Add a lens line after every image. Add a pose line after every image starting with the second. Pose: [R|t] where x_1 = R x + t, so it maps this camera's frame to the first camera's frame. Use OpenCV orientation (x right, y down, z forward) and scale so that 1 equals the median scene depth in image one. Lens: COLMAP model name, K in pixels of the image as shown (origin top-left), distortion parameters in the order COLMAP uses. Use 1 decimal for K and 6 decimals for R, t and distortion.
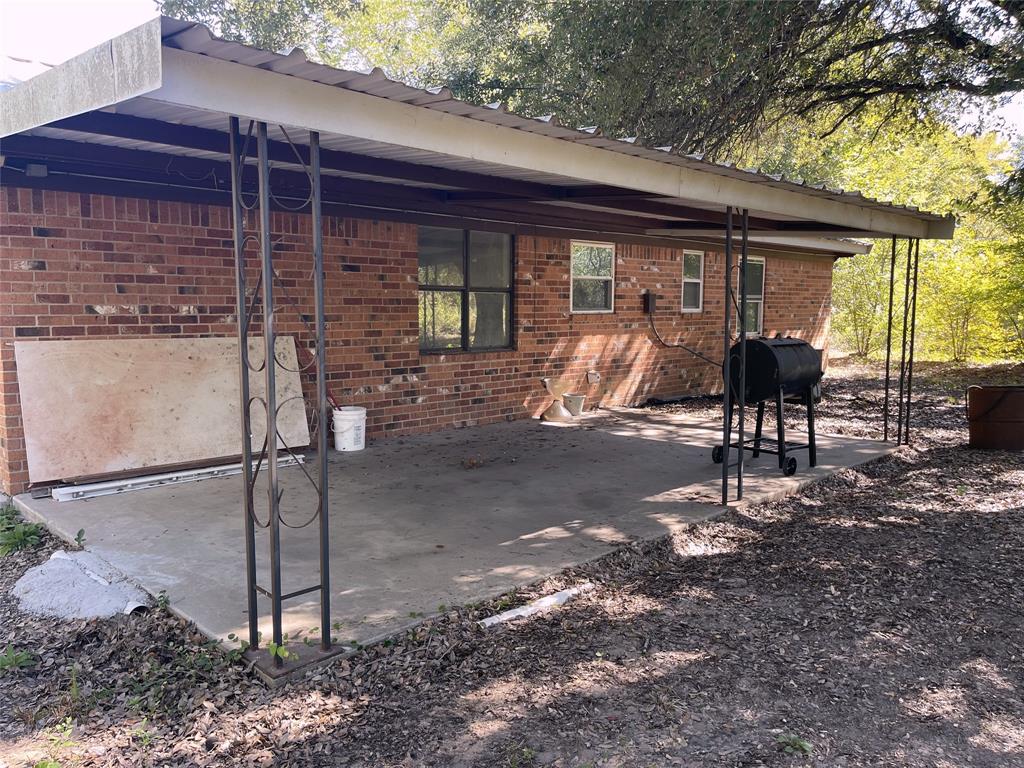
lens RADIAL K [[775.1, 0, 511.6], [0, 775.1, 385.5], [0, 0, 1]] dist [0.070983, -0.059569]
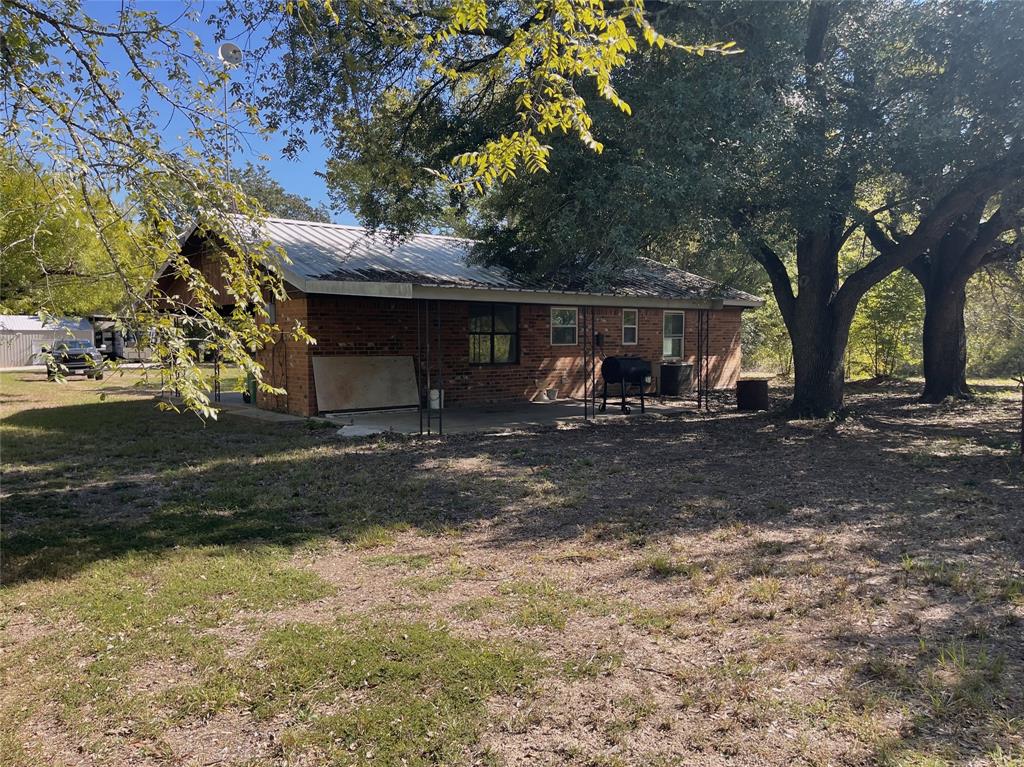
lens RADIAL K [[775.1, 0, 512.1], [0, 775.1, 383.4], [0, 0, 1]] dist [0.070983, -0.059569]
pose [[0.997046, -0.001410, -0.076798, 0.150358], [-0.002289, 0.998842, -0.048047, 0.104424], [0.076777, 0.048080, 0.995888, -1.020169]]
